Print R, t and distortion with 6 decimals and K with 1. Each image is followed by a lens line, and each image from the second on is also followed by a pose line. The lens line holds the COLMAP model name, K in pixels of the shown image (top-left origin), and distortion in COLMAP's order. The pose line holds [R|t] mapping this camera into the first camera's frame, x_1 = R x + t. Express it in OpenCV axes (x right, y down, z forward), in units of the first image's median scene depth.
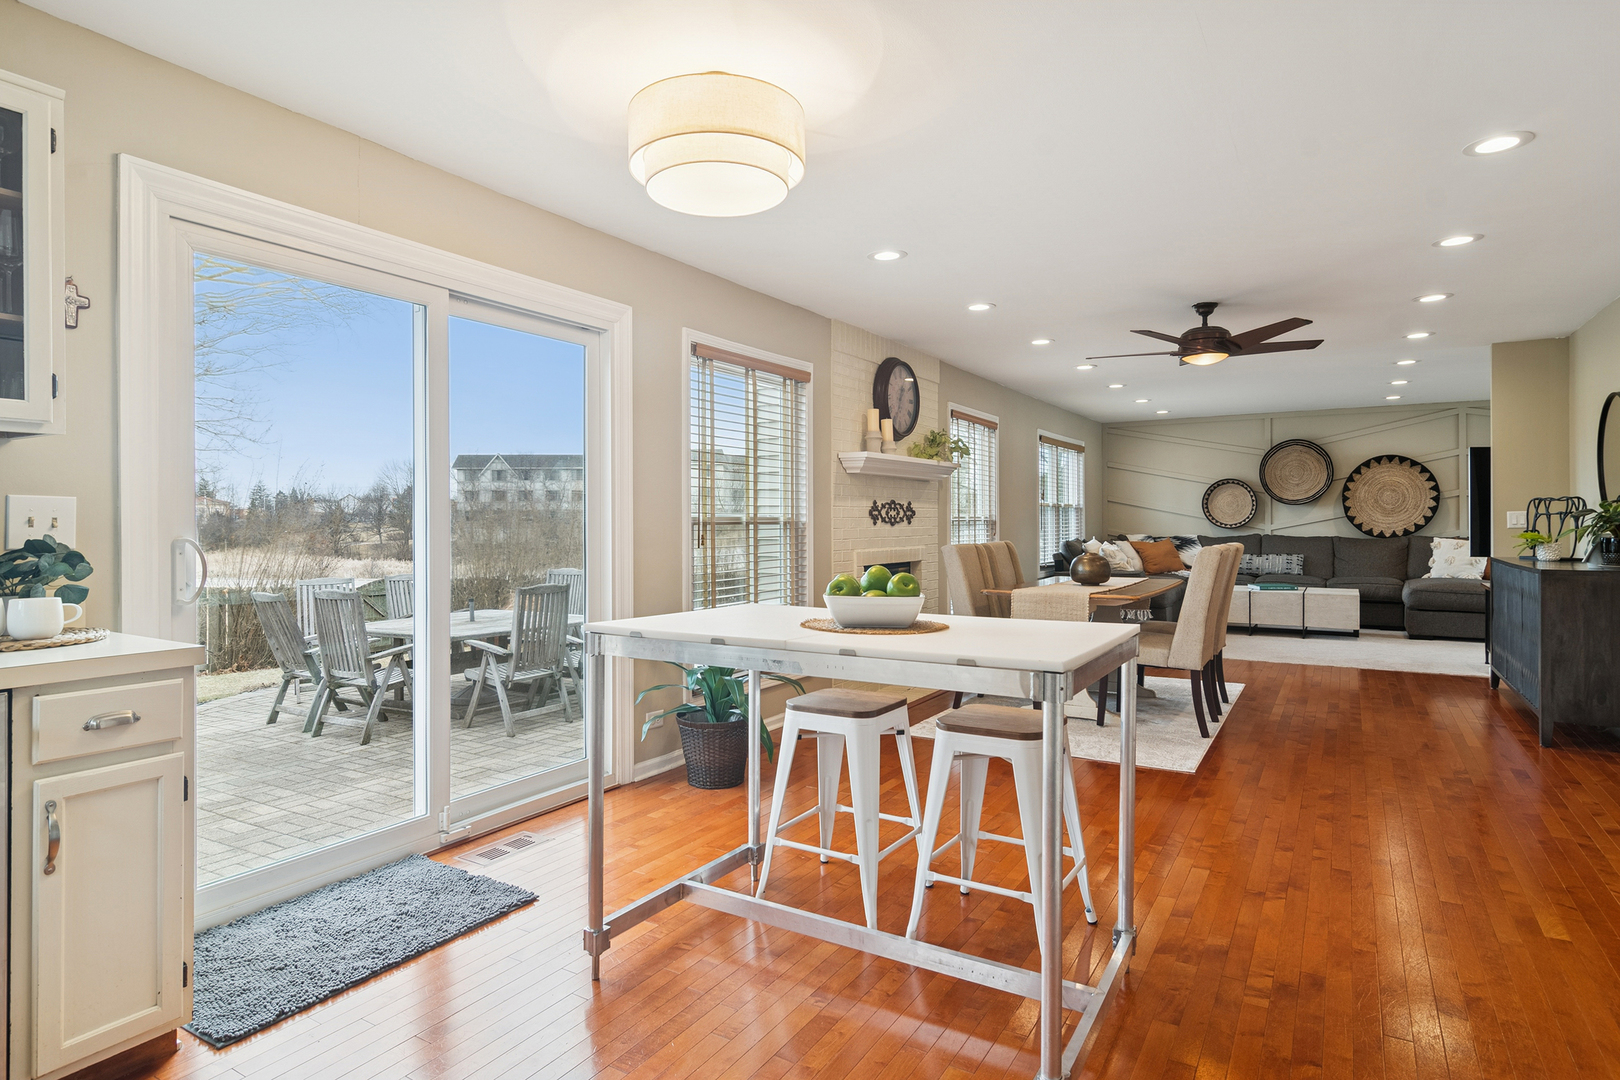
lens RADIAL K [[881.1, 0, 818.2], [0, 881.1, 520.4], [0, 0, 1]] dist [0.004970, -0.002175]
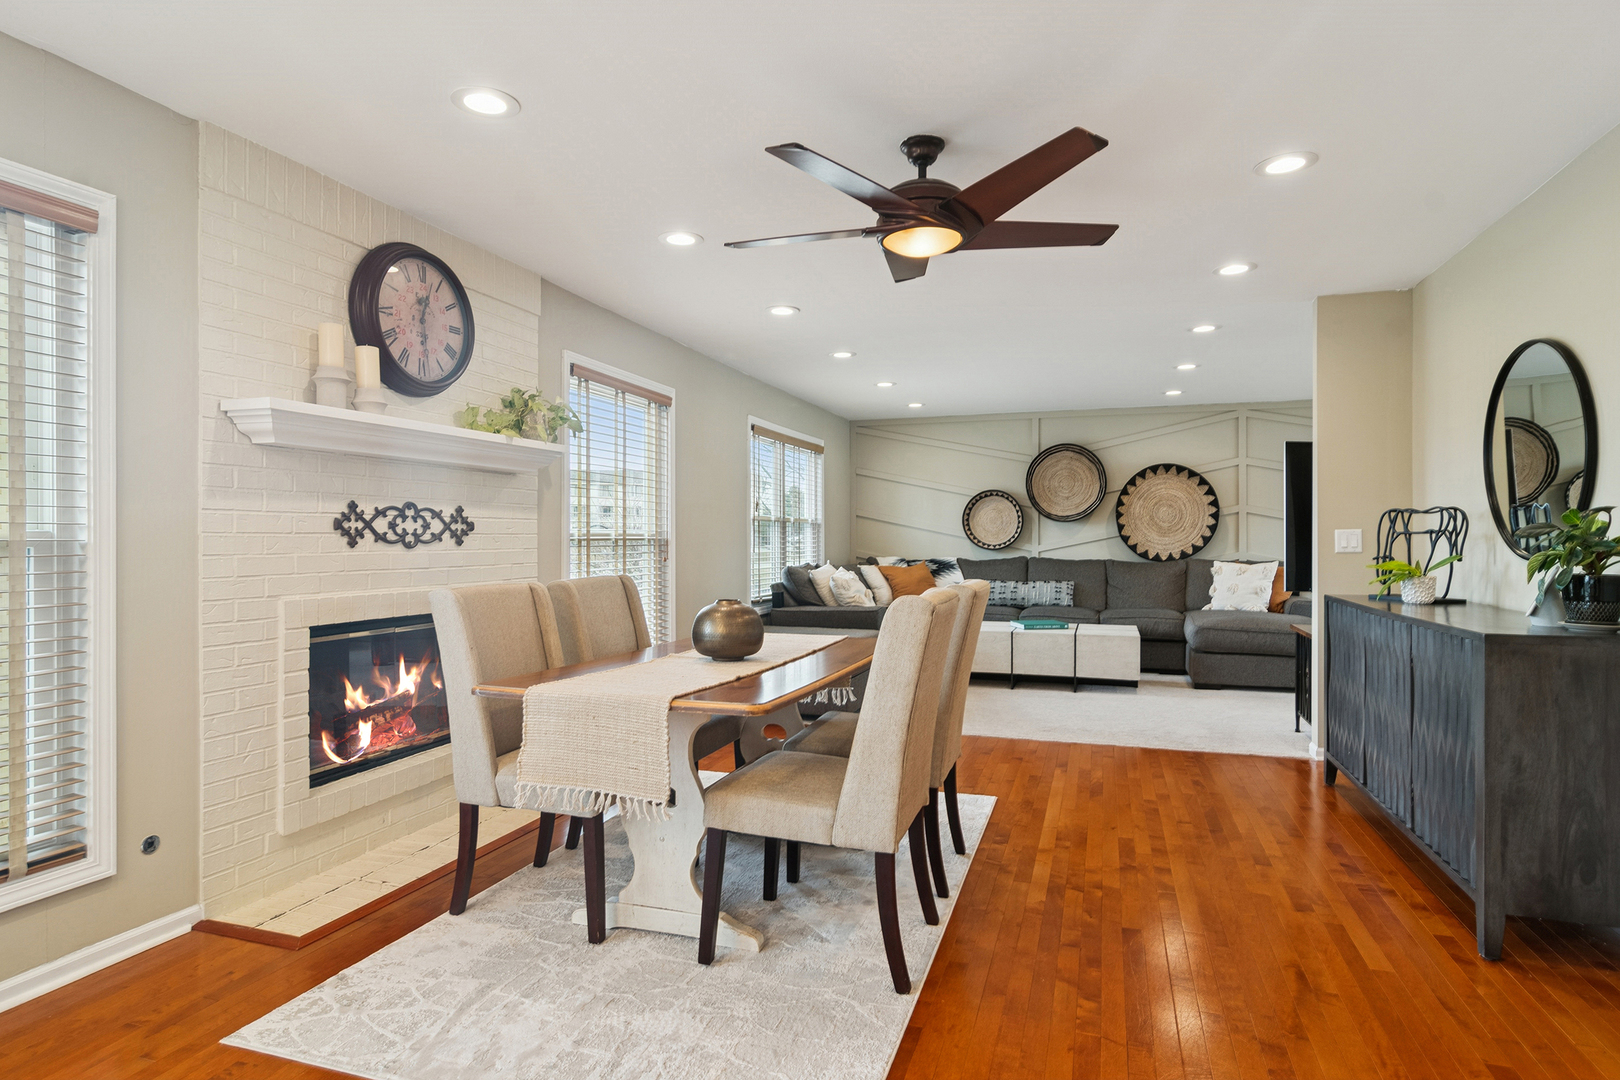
lens RADIAL K [[881.1, 0, 821.4], [0, 881.1, 540.5], [0, 0, 1]] dist [0.004970, -0.002175]
pose [[0.973789, 0.003164, 0.227432, 0.190353], [-0.003647, 0.999992, 0.001706, -0.000844], [-0.227425, -0.002491, 0.973792, 0.361123]]
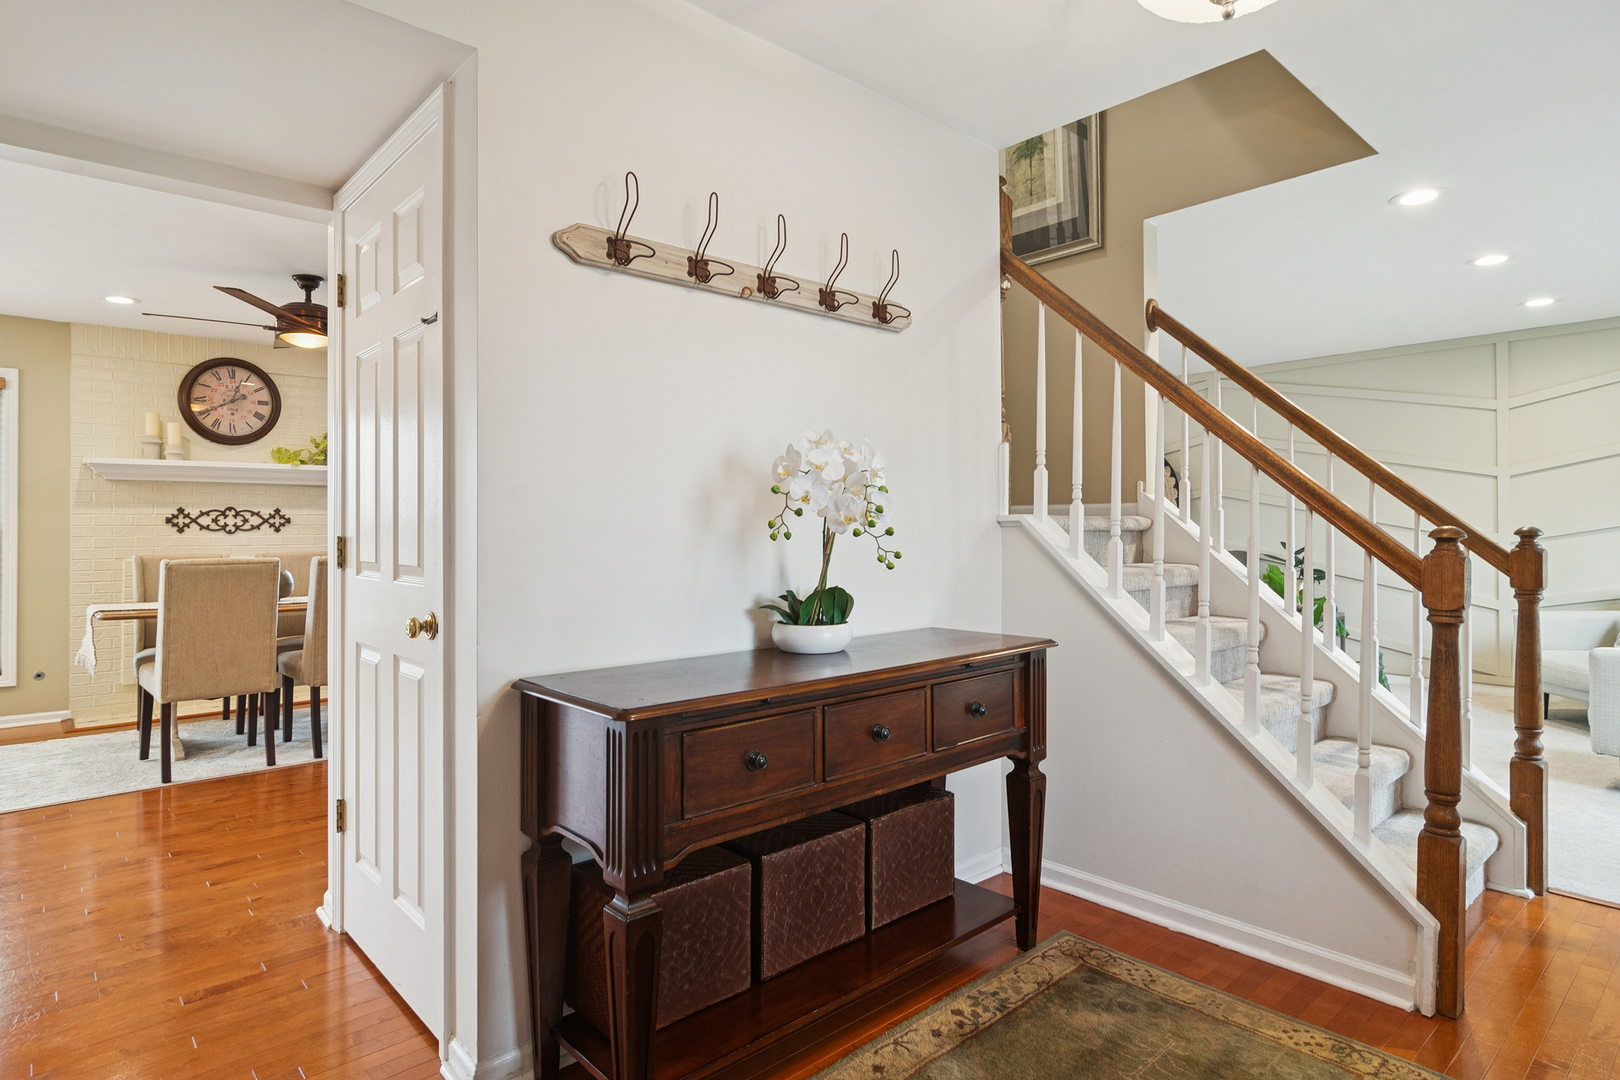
lens RADIAL K [[881.1, 0, 801.1], [0, 881.1, 527.0], [0, 0, 1]] dist [0.004970, -0.002175]
pose [[0.956058, -0.019767, -0.292511, 0.861468], [0.015421, 0.999734, -0.017157, 0.022038], [0.292772, 0.011892, 0.956108, 0.241858]]
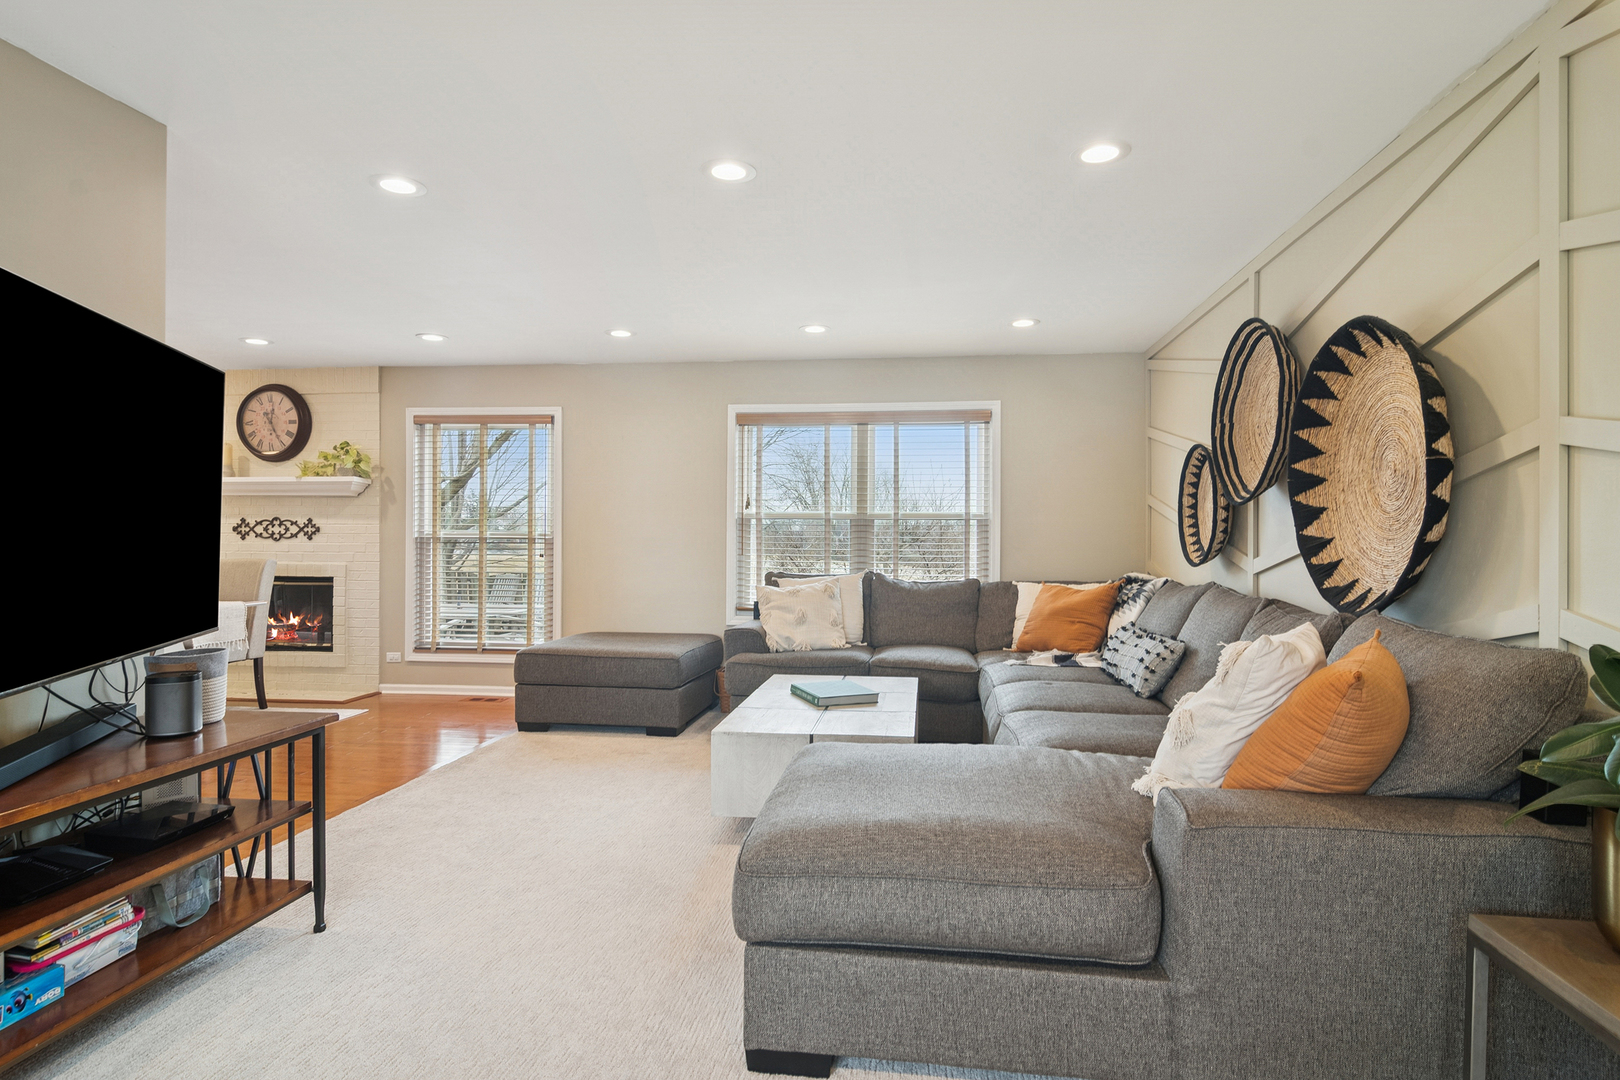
lens RADIAL K [[881.1, 0, 817.6], [0, 881.1, 551.9], [0, 0, 1]] dist [0.004970, -0.002175]
pose [[0.409533, 0.029698, -0.911812, 1.207060], [-0.006101, 0.999537, 0.029815, -0.015290], [0.912275, -0.006648, 0.409524, 1.048447]]
